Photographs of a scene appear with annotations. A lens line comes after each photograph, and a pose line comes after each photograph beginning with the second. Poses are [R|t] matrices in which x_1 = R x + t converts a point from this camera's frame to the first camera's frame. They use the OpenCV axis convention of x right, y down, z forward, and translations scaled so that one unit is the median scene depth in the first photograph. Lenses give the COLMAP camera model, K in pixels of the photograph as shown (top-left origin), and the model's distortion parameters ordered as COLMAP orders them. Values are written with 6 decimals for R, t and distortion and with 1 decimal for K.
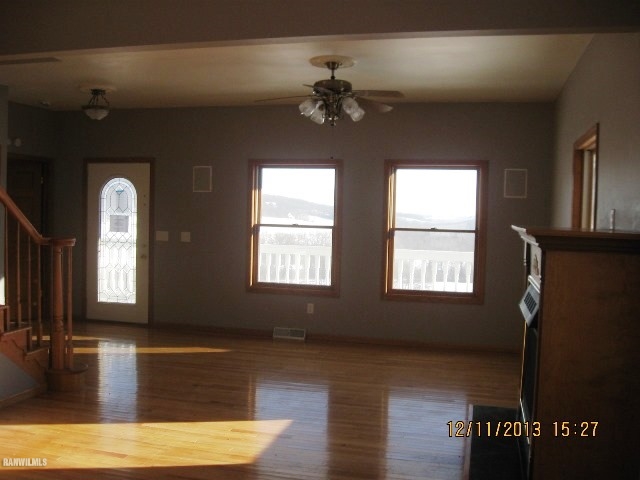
lens RADIAL K [[777.3, 0, 320.0], [0, 777.3, 240.0], [0, 0, 1]] dist [0.077616, 0.003699]
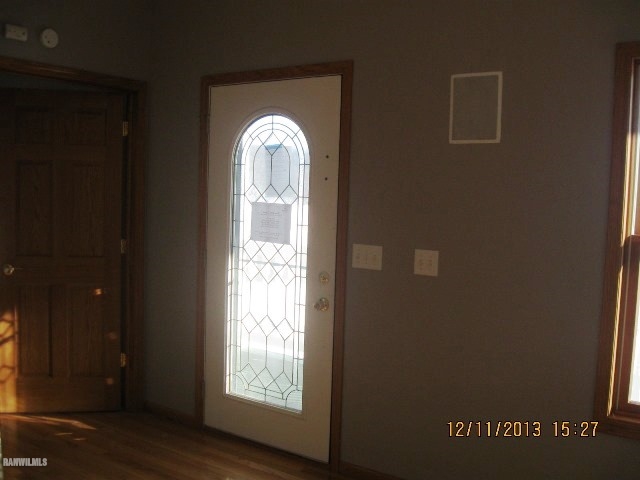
lens RADIAL K [[658.4, 0, 320.0], [0, 658.4, 240.0], [0, 0, 1]] dist [-0.124999, 0.019055]
pose [[0.960103, 0.029024, -0.278137, -0.129916], [-0.021344, 0.999304, 0.030601, -0.023177], [0.278831, -0.023443, 0.960054, 0.660642]]
